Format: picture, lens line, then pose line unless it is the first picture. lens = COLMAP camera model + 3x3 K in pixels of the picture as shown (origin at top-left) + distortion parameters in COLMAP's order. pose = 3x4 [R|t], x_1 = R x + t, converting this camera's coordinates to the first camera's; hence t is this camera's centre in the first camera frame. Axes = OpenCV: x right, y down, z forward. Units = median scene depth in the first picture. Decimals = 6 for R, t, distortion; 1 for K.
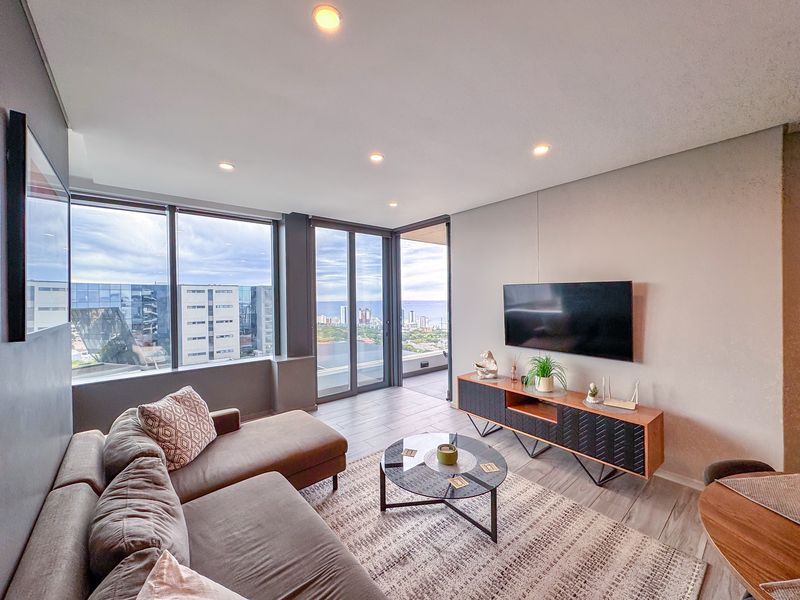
lens RADIAL K [[321.9, 0, 405.3], [0, 321.9, 297.8], [0, 0, 1]] dist [-0.014011, -0.000076]
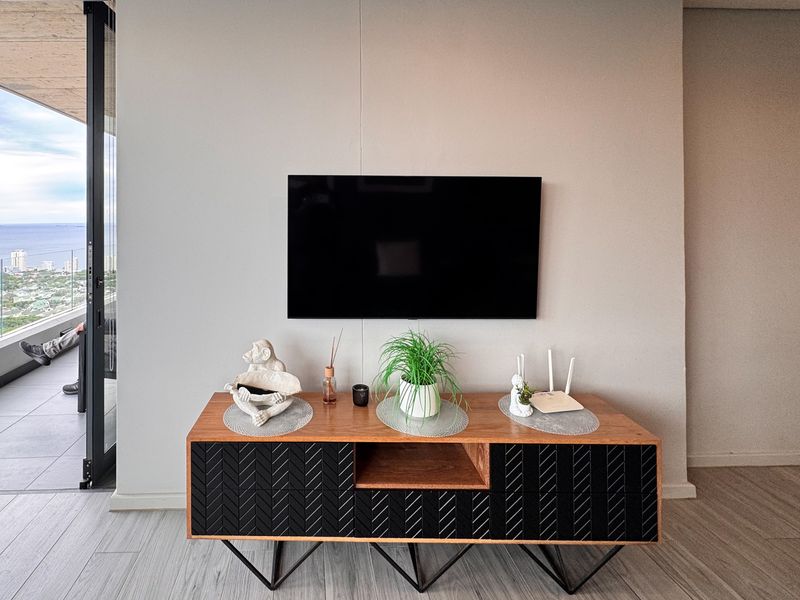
lens RADIAL K [[321.9, 0, 365.1], [0, 321.9, 261.3], [0, 0, 1]] dist [-0.014011, -0.000076]
pose [[0.640799, -0.018174, 0.767493, 0.039797], [-0.001948, 0.999678, 0.025298, 0.061746], [-0.767706, -0.017706, 0.640557, 0.686163]]
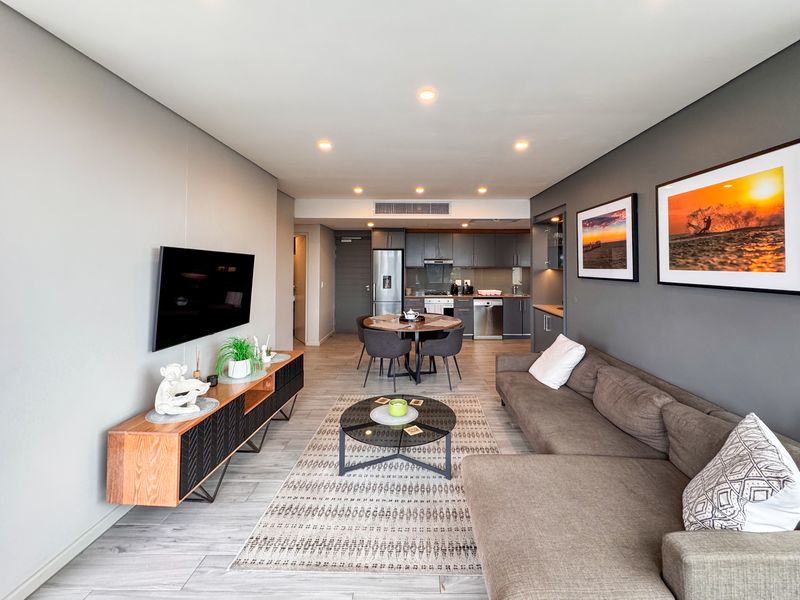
lens RADIAL K [[321.9, 0, 406.6], [0, 321.9, 261.3], [0, 0, 1]] dist [-0.014011, -0.000076]
pose [[-0.736932, 0.025752, 0.675476, -0.441367], [0.010794, 0.999595, -0.026332, 0.004042], [-0.675881, -0.012113, -0.736912, 1.188183]]
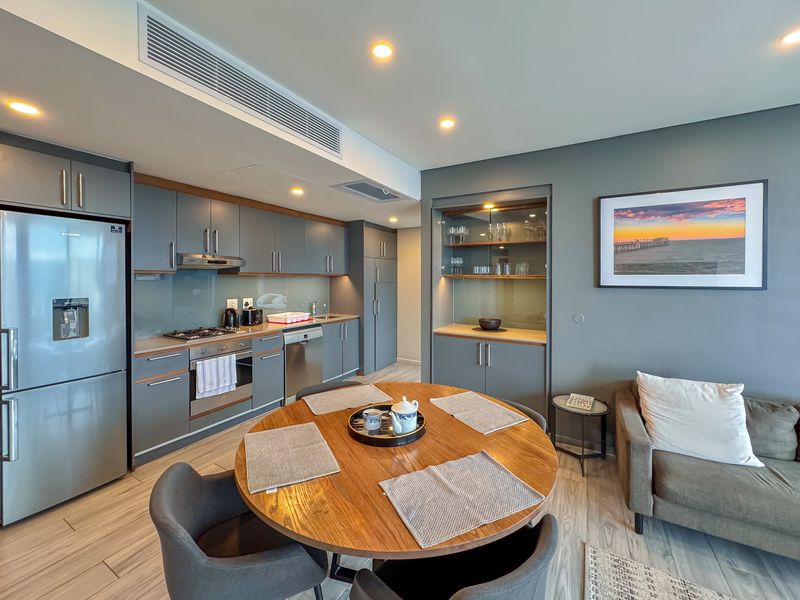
lens RADIAL K [[321.9, 0, 400.0], [0, 321.9, 279.9], [0, 0, 1]] dist [-0.014011, -0.000076]
pose [[-0.950093, 0.015726, -0.311569, 0.563181], [0.012102, 0.999835, 0.013562, 0.002586], [0.311731, 0.009115, -0.950127, 0.599300]]
